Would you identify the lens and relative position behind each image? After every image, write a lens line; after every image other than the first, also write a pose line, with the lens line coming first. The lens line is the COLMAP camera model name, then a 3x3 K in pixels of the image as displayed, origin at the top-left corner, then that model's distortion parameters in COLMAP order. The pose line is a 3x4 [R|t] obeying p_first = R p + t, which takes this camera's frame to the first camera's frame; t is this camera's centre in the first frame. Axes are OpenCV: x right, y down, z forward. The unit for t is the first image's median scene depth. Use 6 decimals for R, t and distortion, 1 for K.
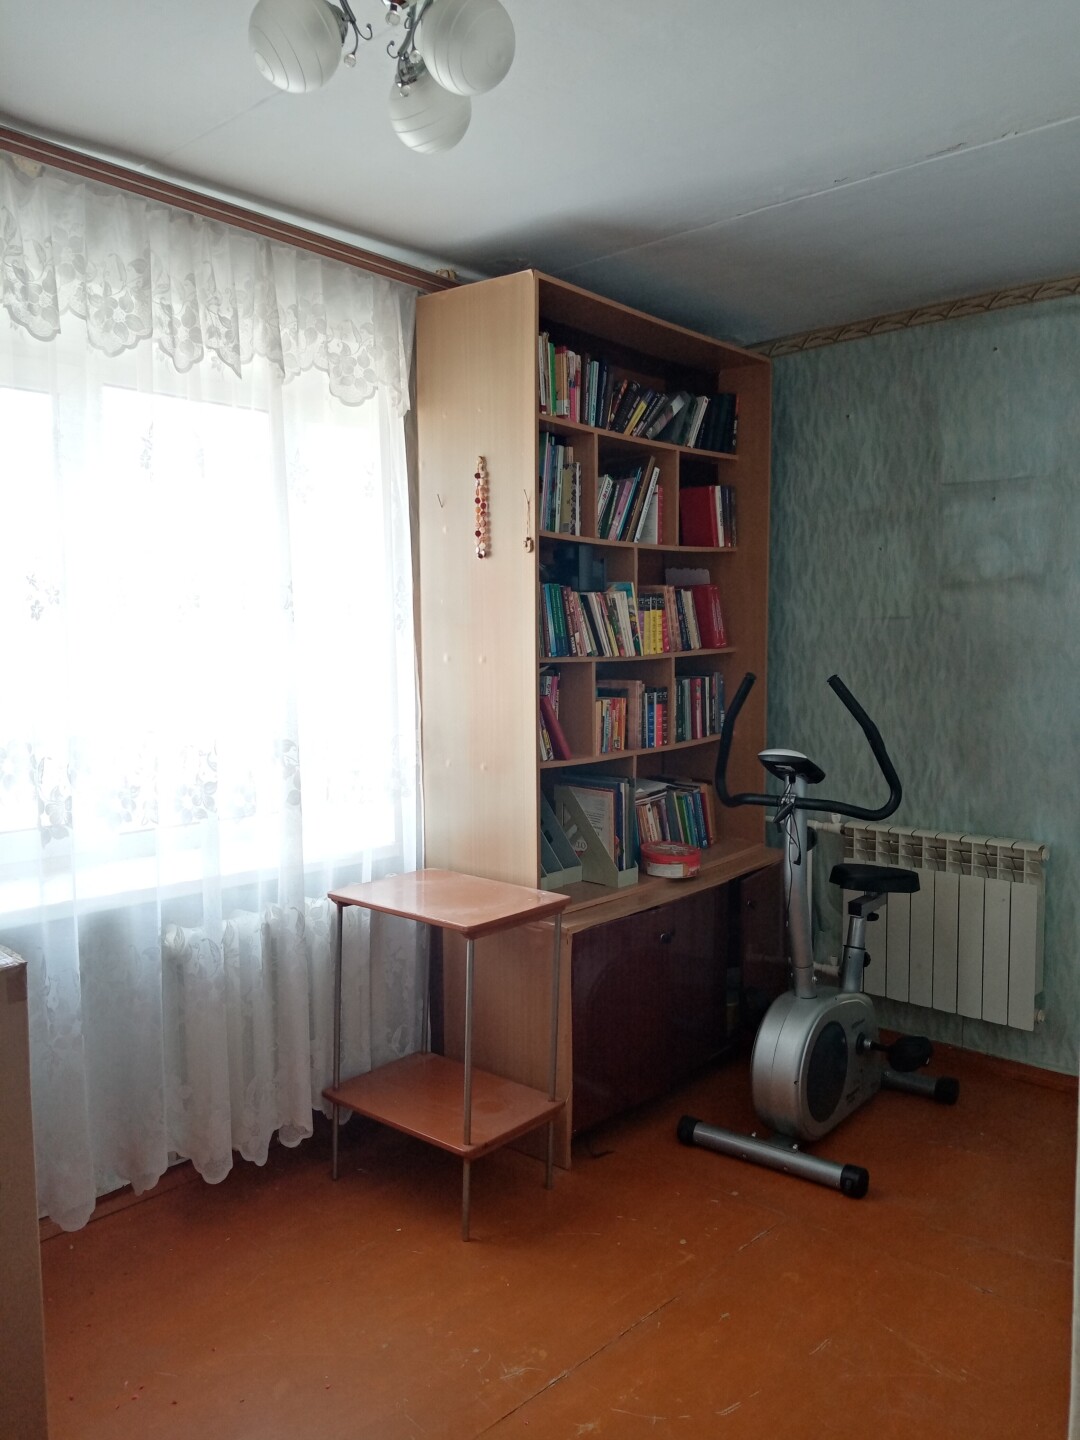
lens RADIAL K [[1084.7, 0, 540.0], [0, 1084.7, 720.0], [0, 0, 1]] dist [0.050110, -0.116623]
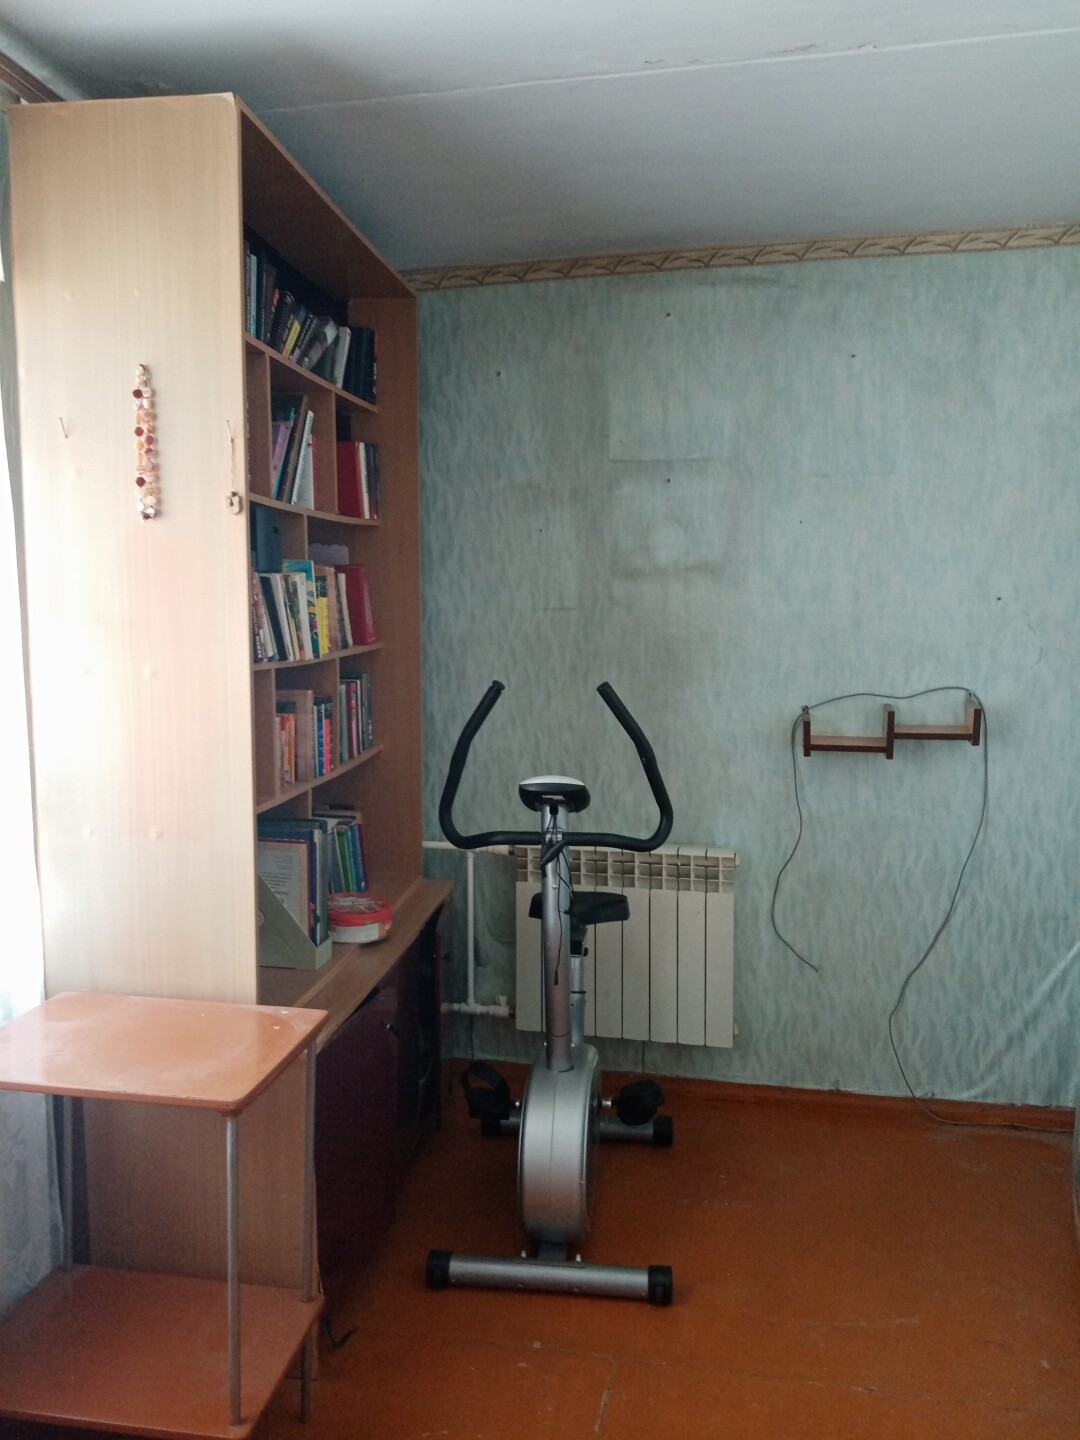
lens RADIAL K [[1115.8, 0, 547.3], [0, 1115.8, 725.6], [0, 0, 1]] dist [0.041416, -0.067662]
pose [[0.863944, -0.047663, 0.501327, -0.156194], [0.036956, 0.998827, 0.031277, -0.029296], [-0.502230, -0.008495, 0.864693, 0.232901]]
